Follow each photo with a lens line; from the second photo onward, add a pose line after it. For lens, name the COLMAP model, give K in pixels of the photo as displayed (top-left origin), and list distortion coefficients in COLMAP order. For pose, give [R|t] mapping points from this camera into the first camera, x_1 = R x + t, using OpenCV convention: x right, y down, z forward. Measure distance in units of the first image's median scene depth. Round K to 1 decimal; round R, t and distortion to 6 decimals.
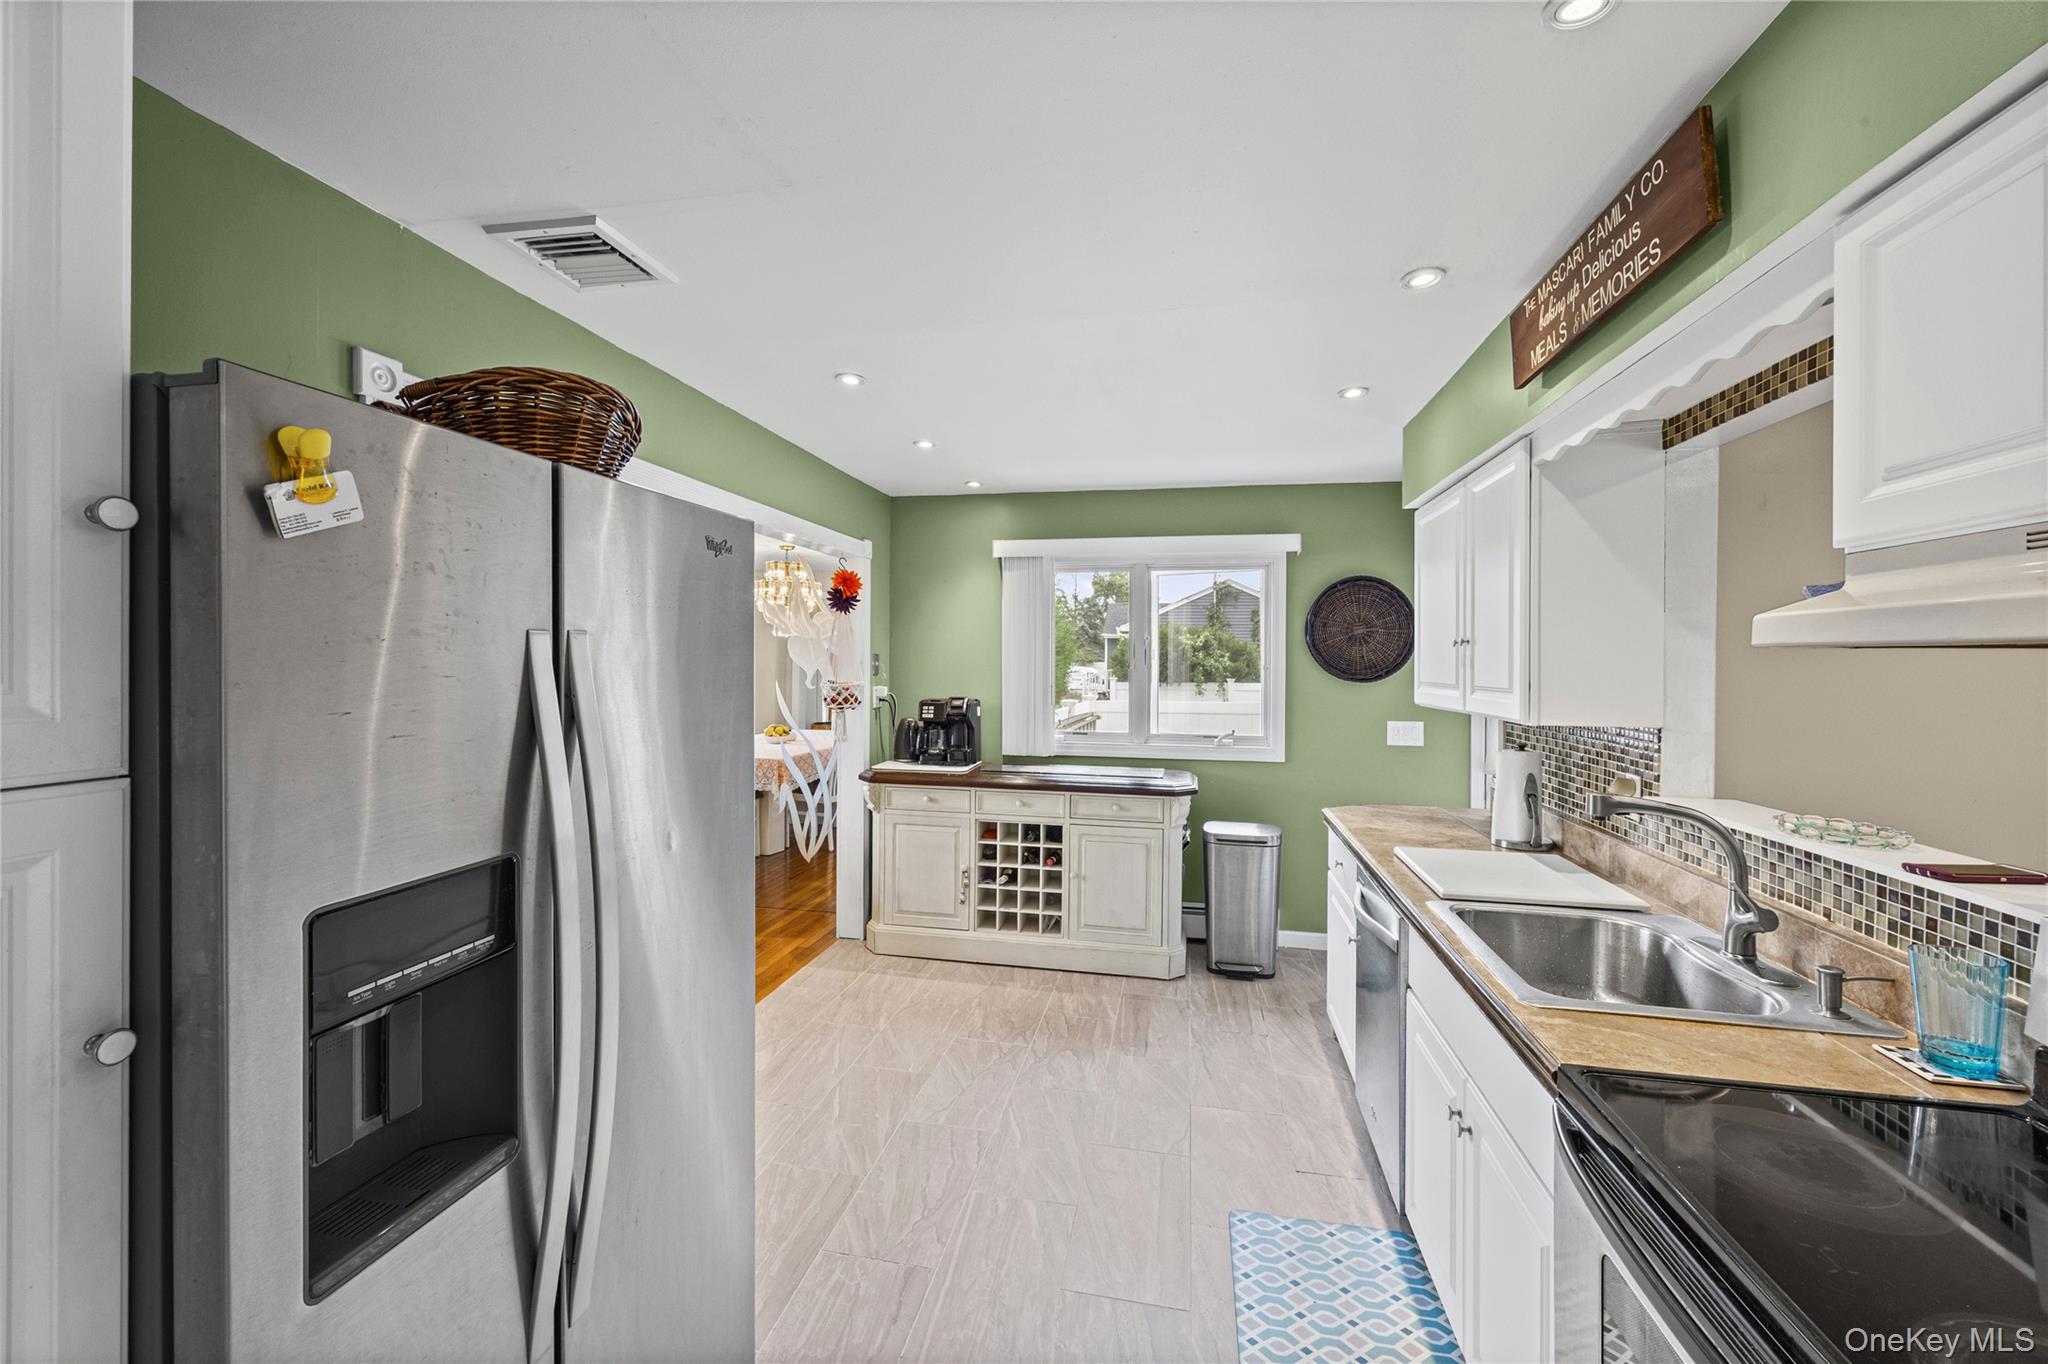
lens RADIAL K [[835.0, 0, 1021.3], [0, 835.0, 675.6], [0, 0, 1]] dist [0.003133, 0.000101]
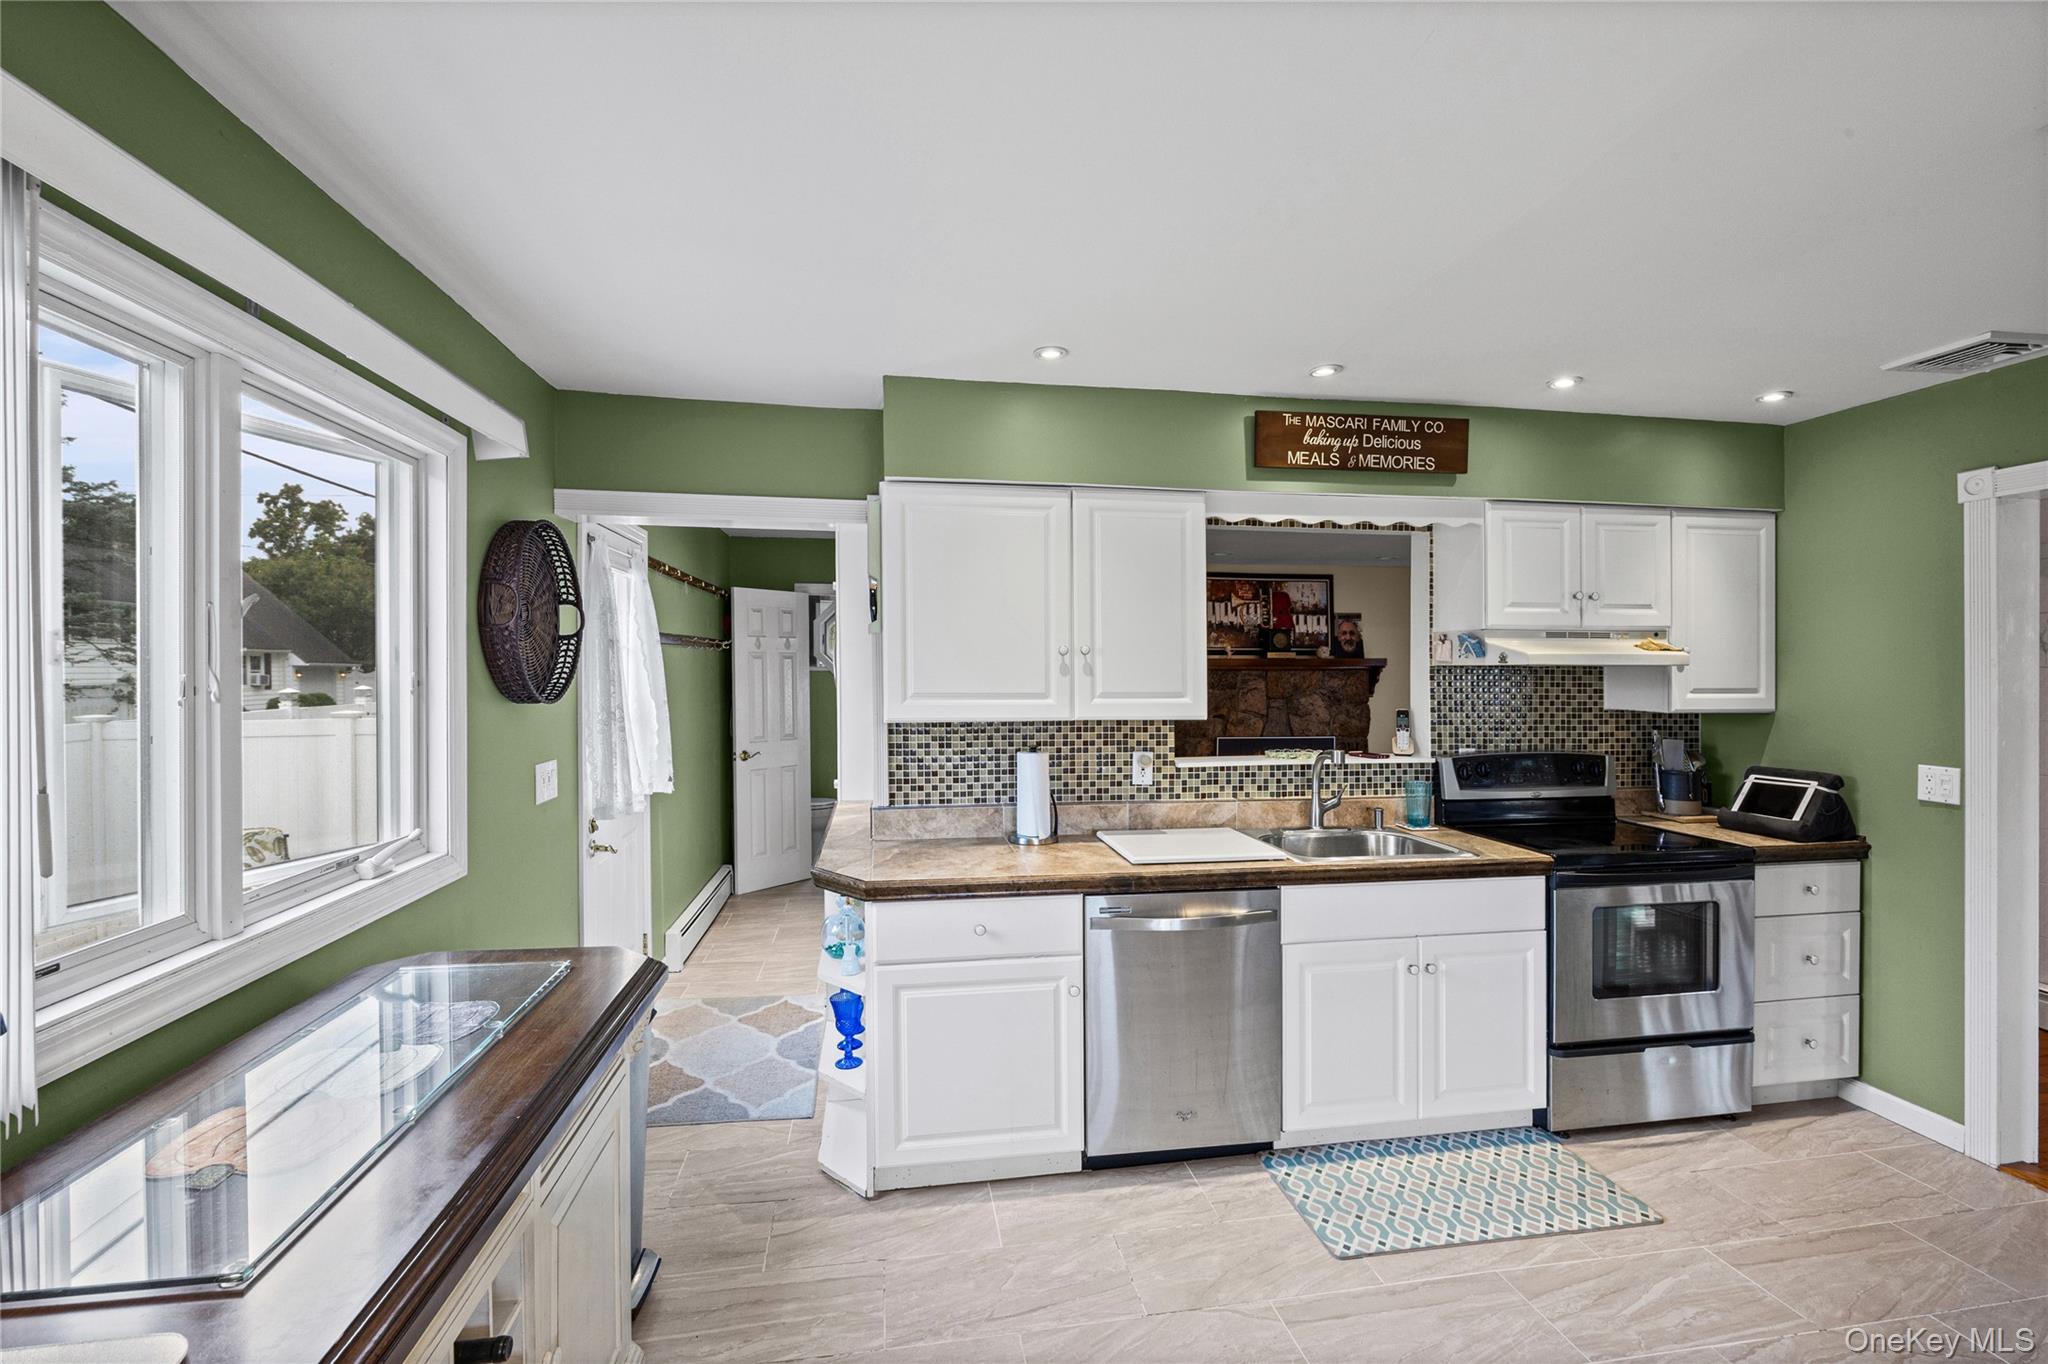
lens RADIAL K [[891.5, 0, 1024.0], [0, 891.5, 682.0], [0, 0, 1]] dist [-0.001016, -0.000041]
pose [[-0.367206, -0.003955, 0.930131, -0.633061], [0.015274, 0.999830, 0.010282, -0.016140], [-0.930014, 0.017982, -0.367083, 1.958925]]
